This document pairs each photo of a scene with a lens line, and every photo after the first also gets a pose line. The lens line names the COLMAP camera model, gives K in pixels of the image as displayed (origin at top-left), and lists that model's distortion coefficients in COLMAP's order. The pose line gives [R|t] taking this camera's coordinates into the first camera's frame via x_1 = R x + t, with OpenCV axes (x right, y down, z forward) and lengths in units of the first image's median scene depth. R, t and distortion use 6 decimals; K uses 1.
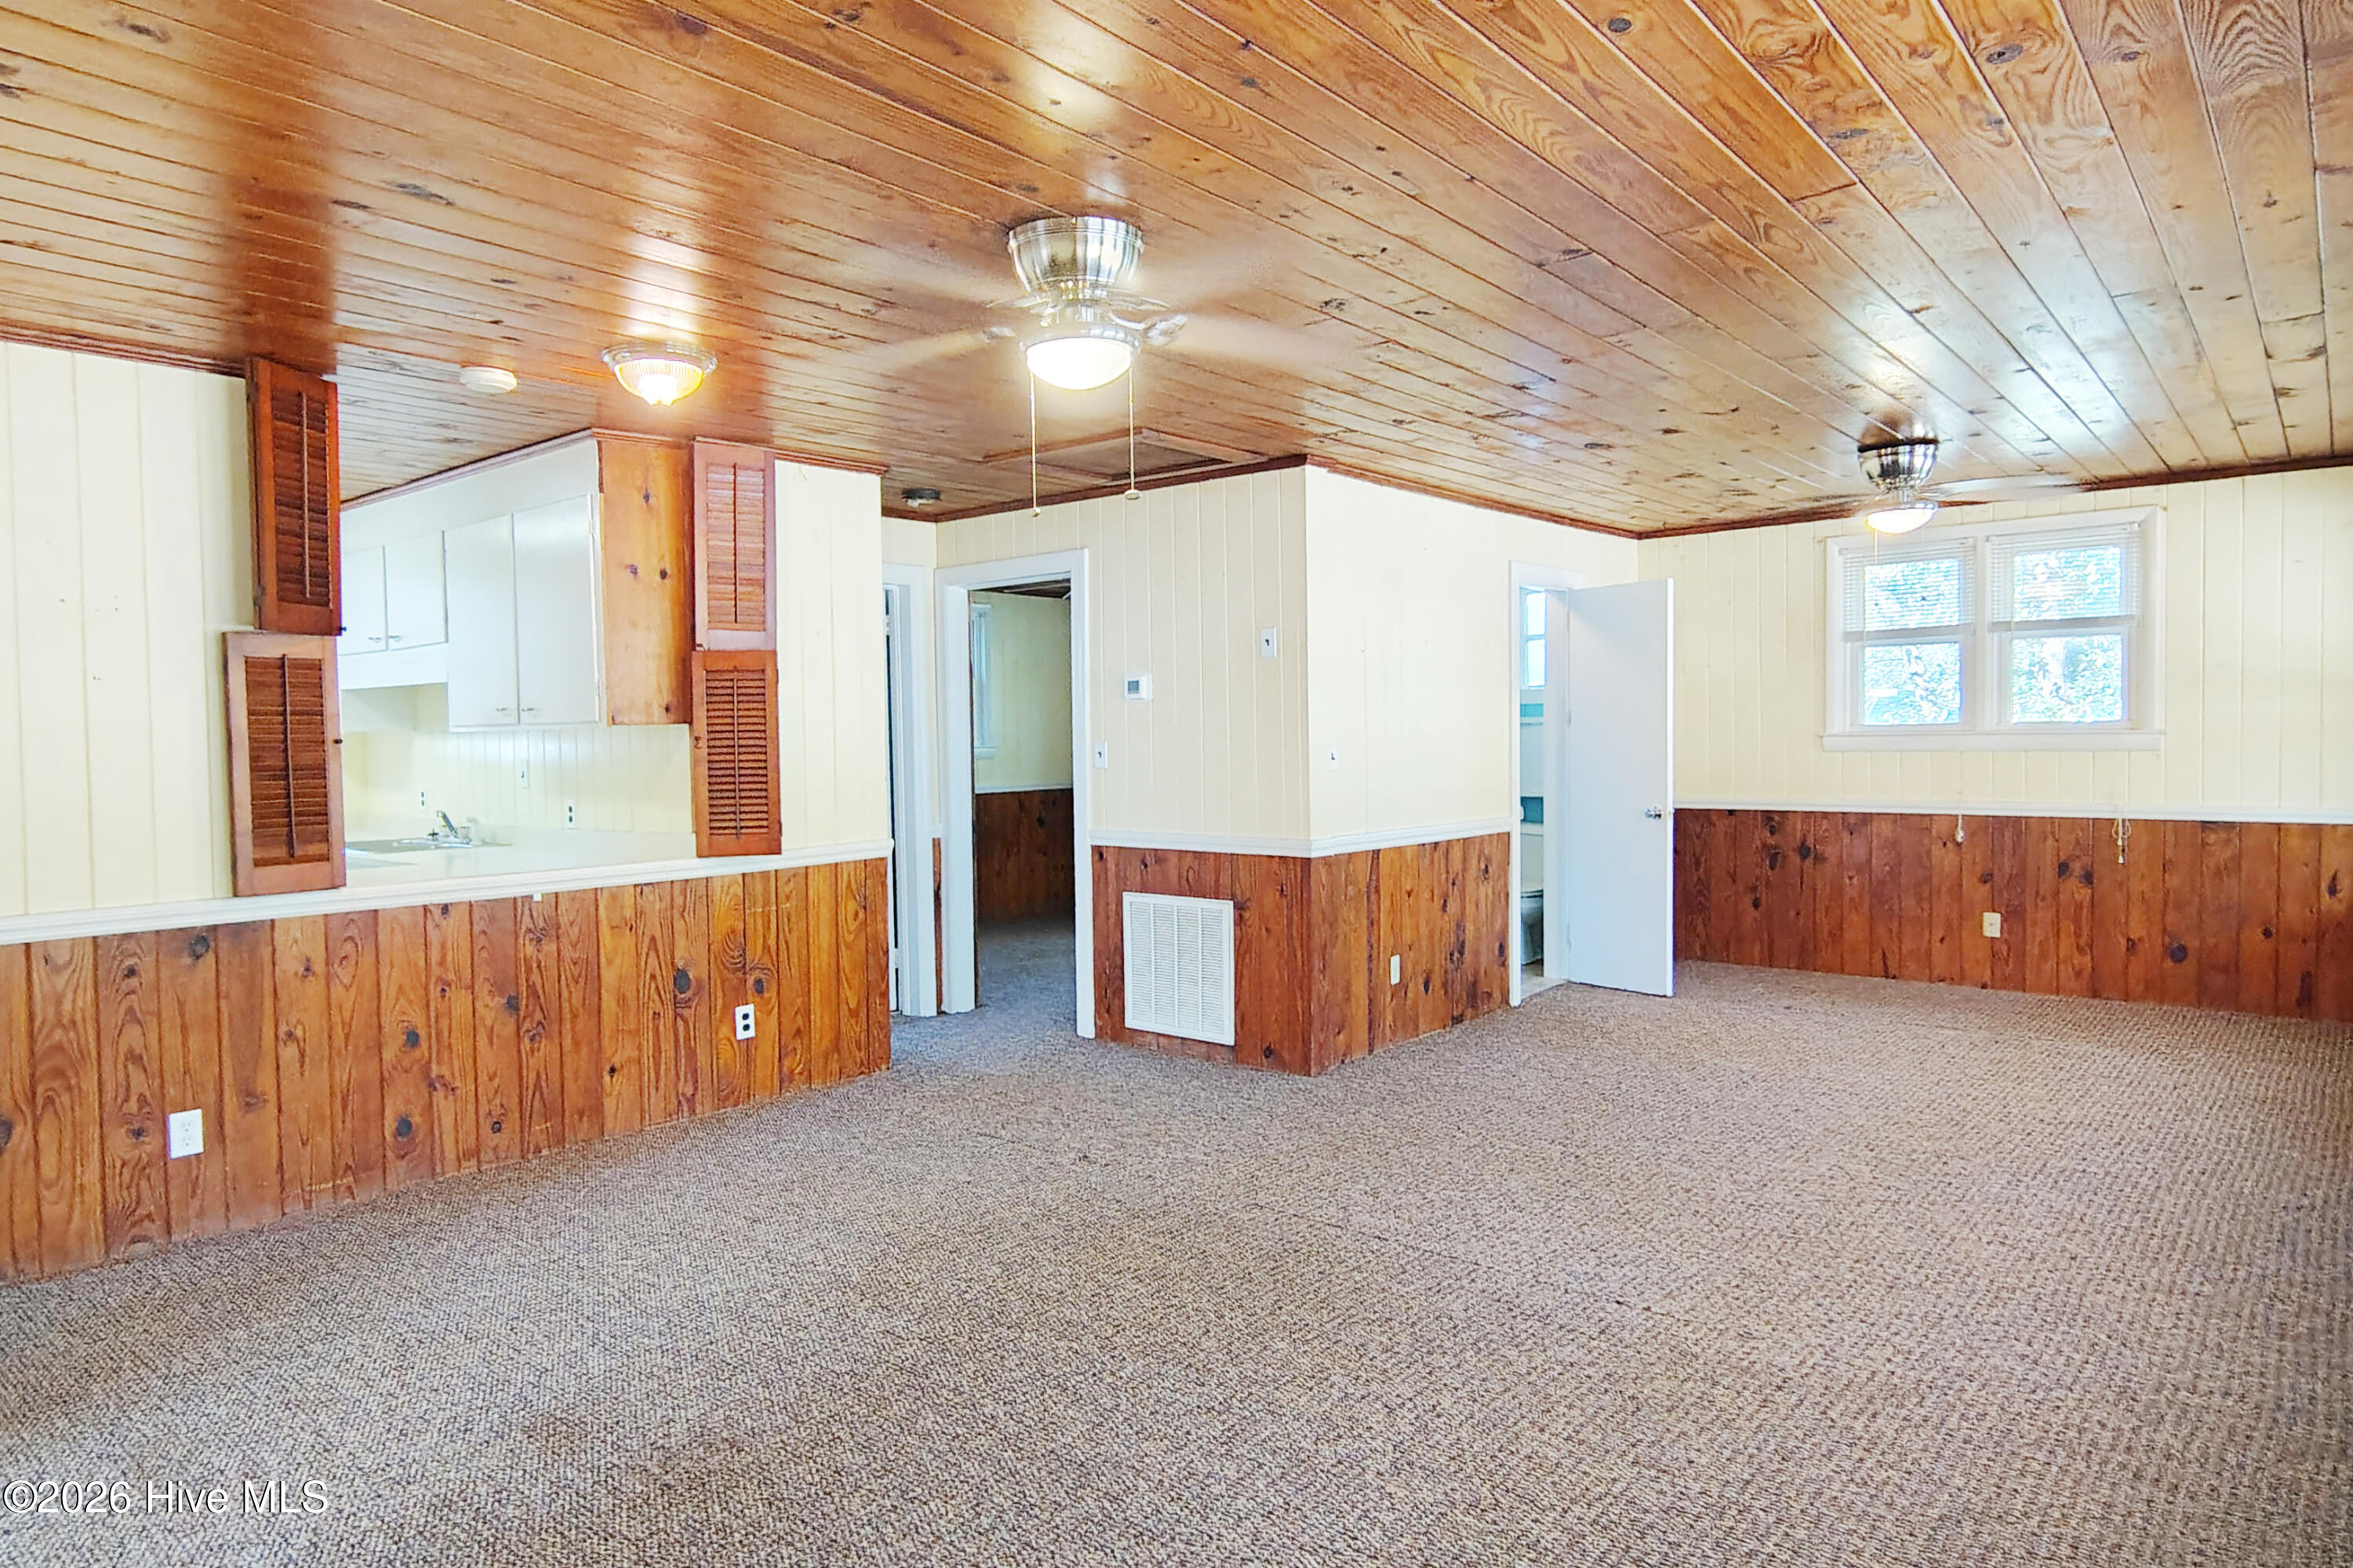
lens RADIAL K [[1394.2, 0, 1150.6], [0, 1394.2, 793.8], [0, 0, 1]] dist [0.005340, 0.001310]
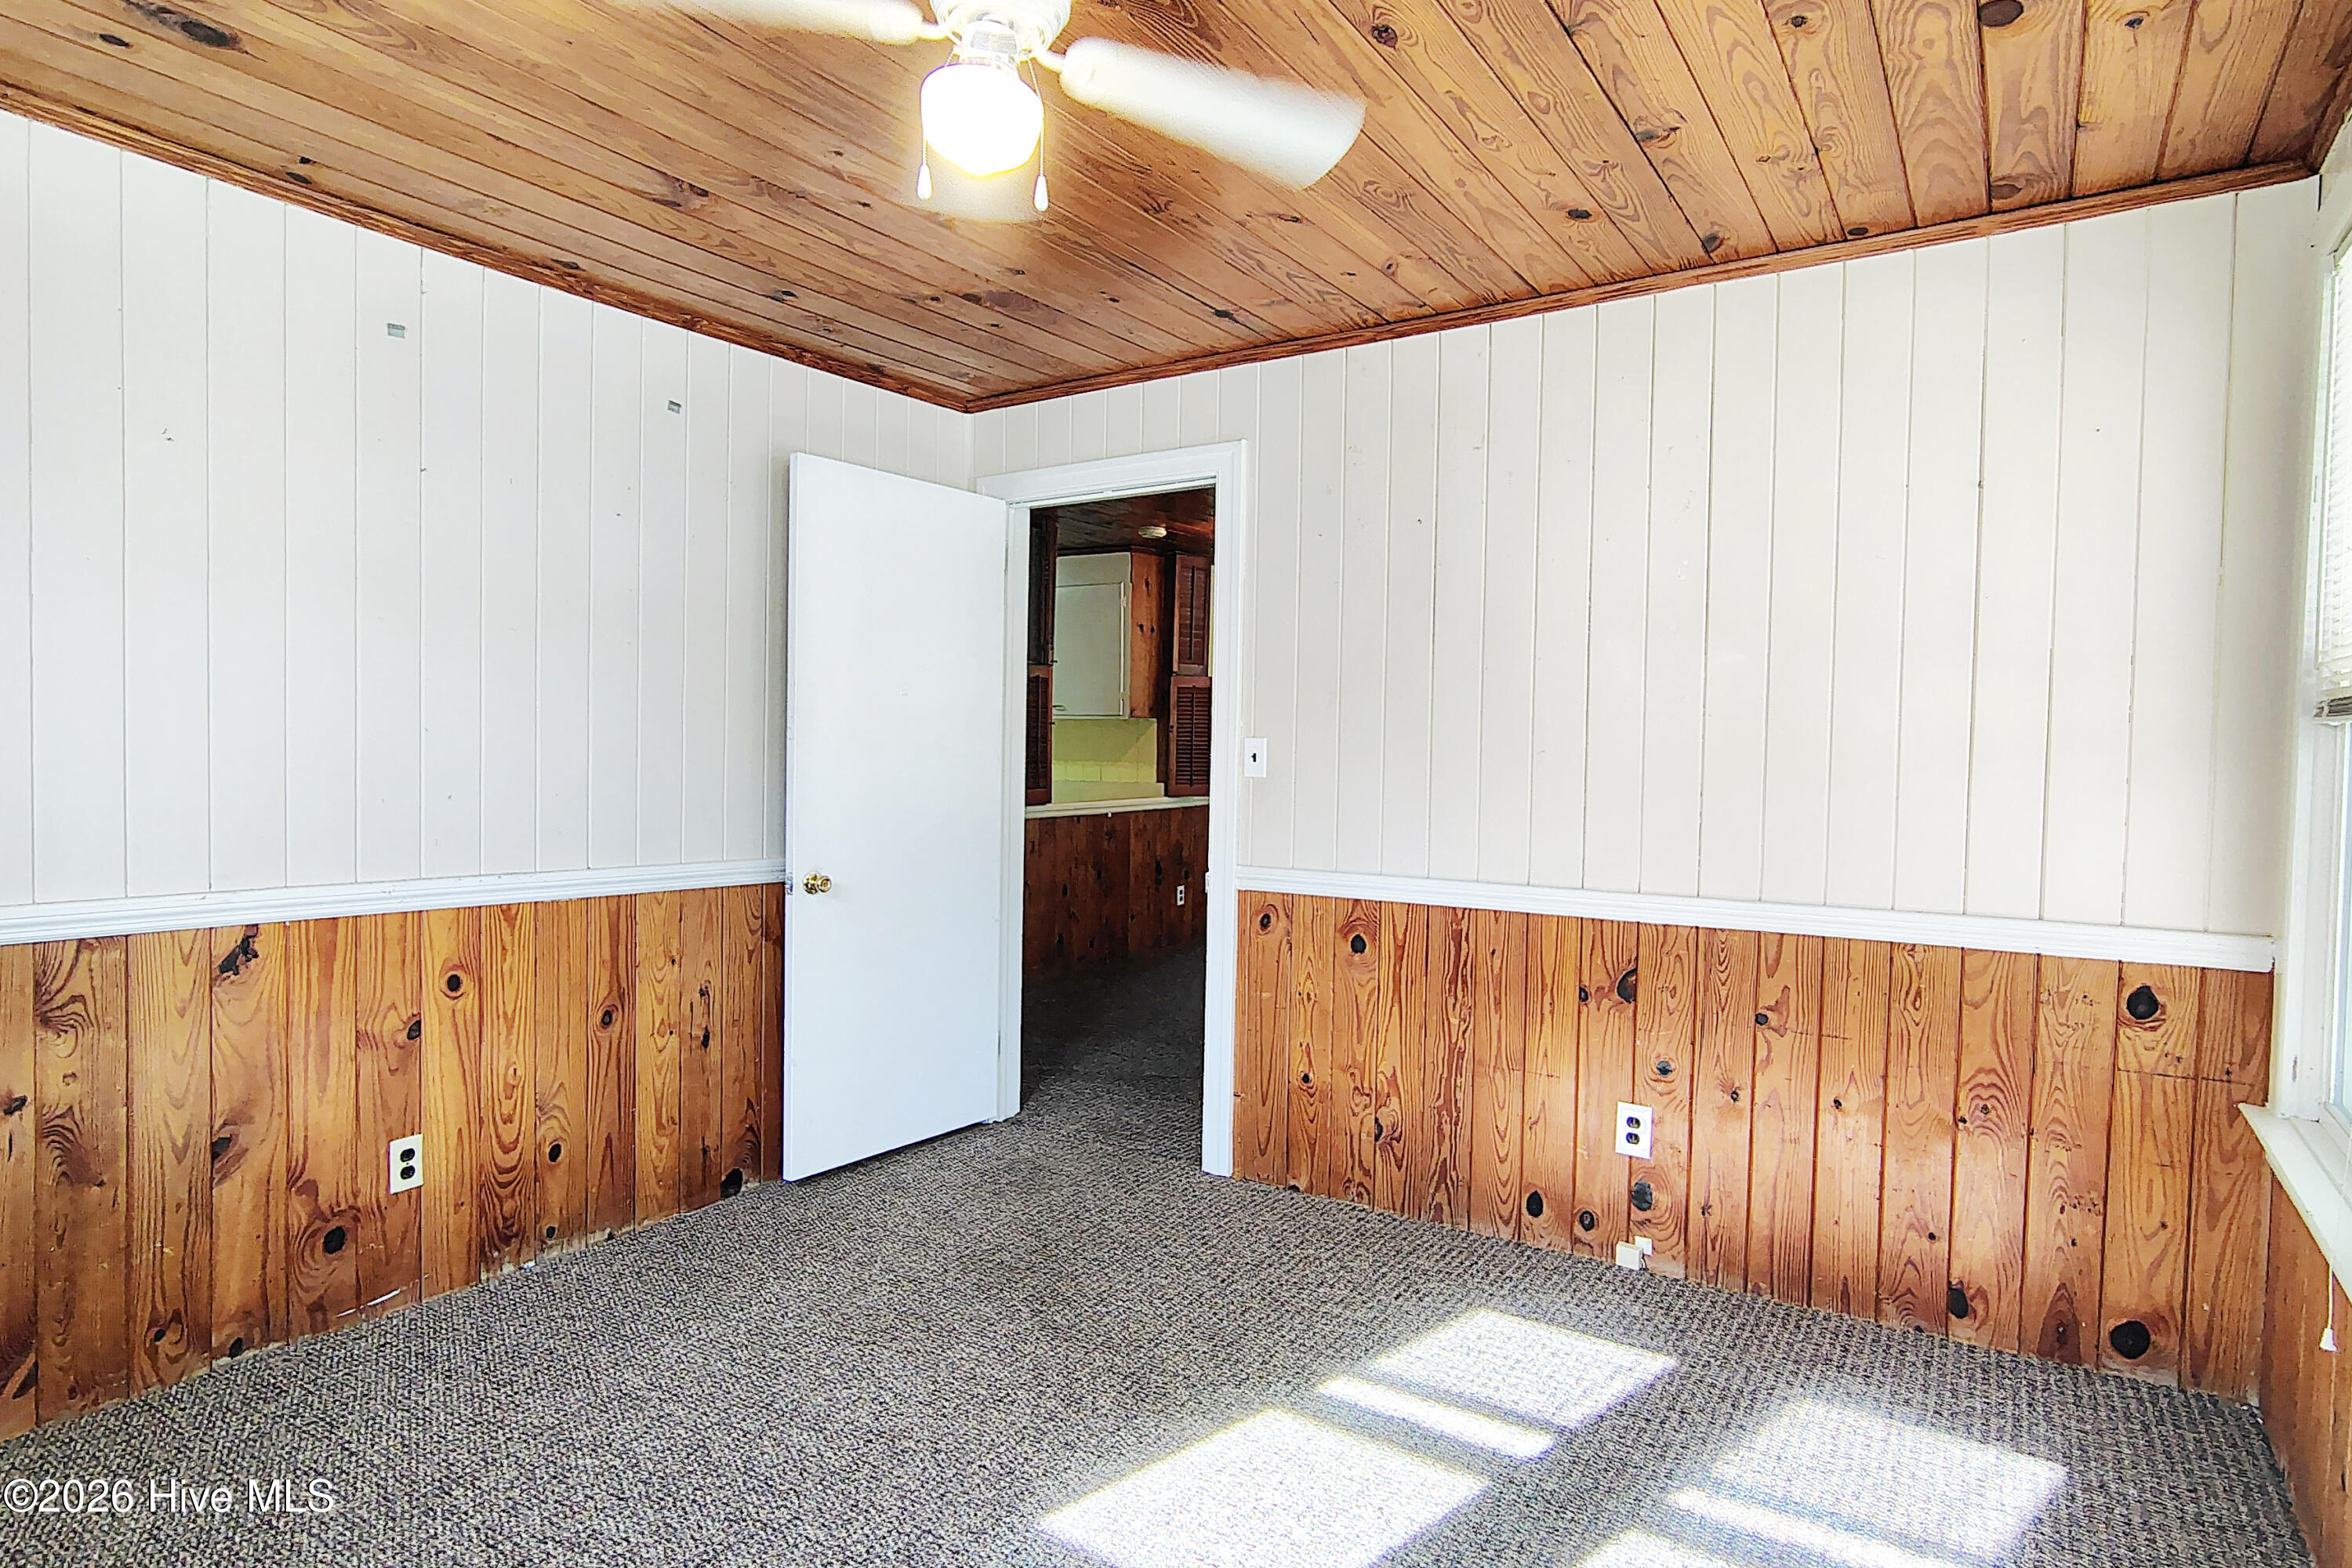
lens RADIAL K [[1393.6, 0, 1150.1], [0, 1393.6, 793.8], [0, 0, 1]] dist [0.005340, 0.001310]
pose [[0.988485, 0.022795, 0.149594, -0.686282], [-0.022583, 0.999740, -0.003118, 0.054344], [-0.149626, -0.000296, 0.988743, -0.777659]]
